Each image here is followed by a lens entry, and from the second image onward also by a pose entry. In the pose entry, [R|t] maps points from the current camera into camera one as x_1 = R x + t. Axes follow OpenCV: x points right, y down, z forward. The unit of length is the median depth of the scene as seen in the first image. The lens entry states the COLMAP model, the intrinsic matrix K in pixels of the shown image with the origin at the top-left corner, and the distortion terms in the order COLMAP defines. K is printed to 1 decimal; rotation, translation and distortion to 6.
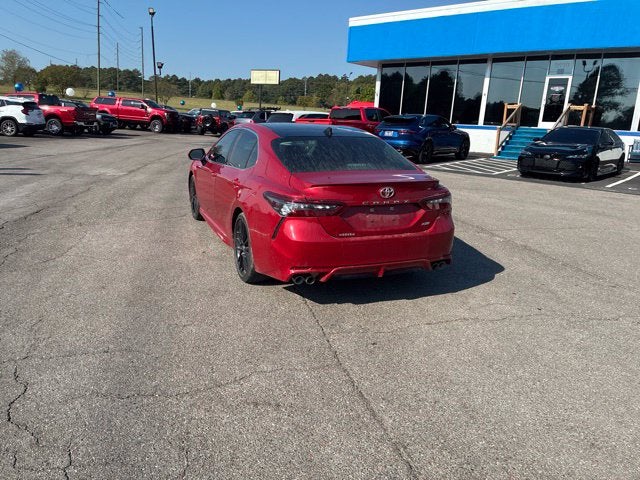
lens RADIAL K [[483.1, 0, 322.6], [0, 483.1, 242.4], [0, 0, 1]] dist [0.052500, -0.070187]
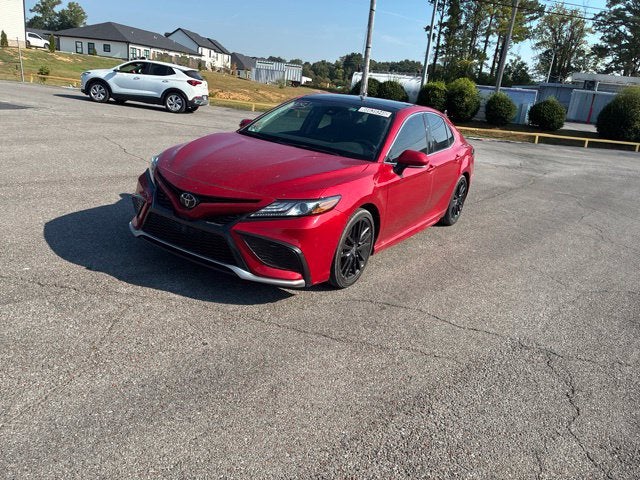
lens RADIAL K [[483.1, 0, 317.2], [0, 483.1, 236.6], [0, 0, 1]] dist [0.052500, -0.070187]
pose [[-0.568293, -0.349102, 0.745098, -0.860534], [0.069274, 0.882021, 0.466091, -0.487980], [-0.819905, 0.316492, -0.477063, 1.738987]]
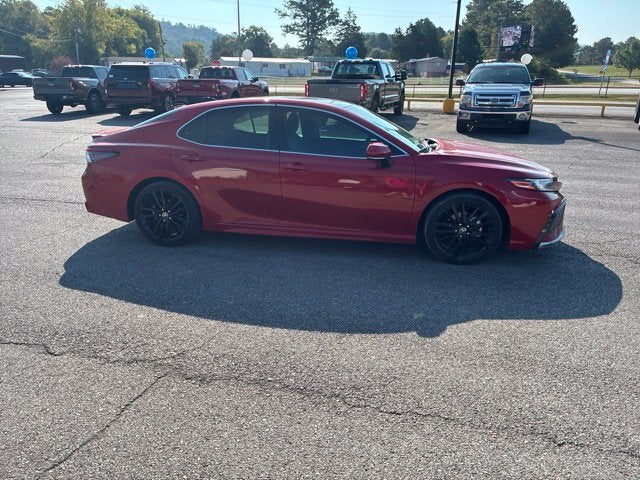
lens RADIAL K [[483.1, 0, 316.0], [0, 483.1, 237.1], [0, 0, 1]] dist [0.052500, -0.070187]
pose [[-0.554633, 0.208911, -0.805443, 0.759170], [-0.234097, 0.889698, 0.391965, -0.402410], [0.798486, 0.405948, -0.444551, 1.650141]]
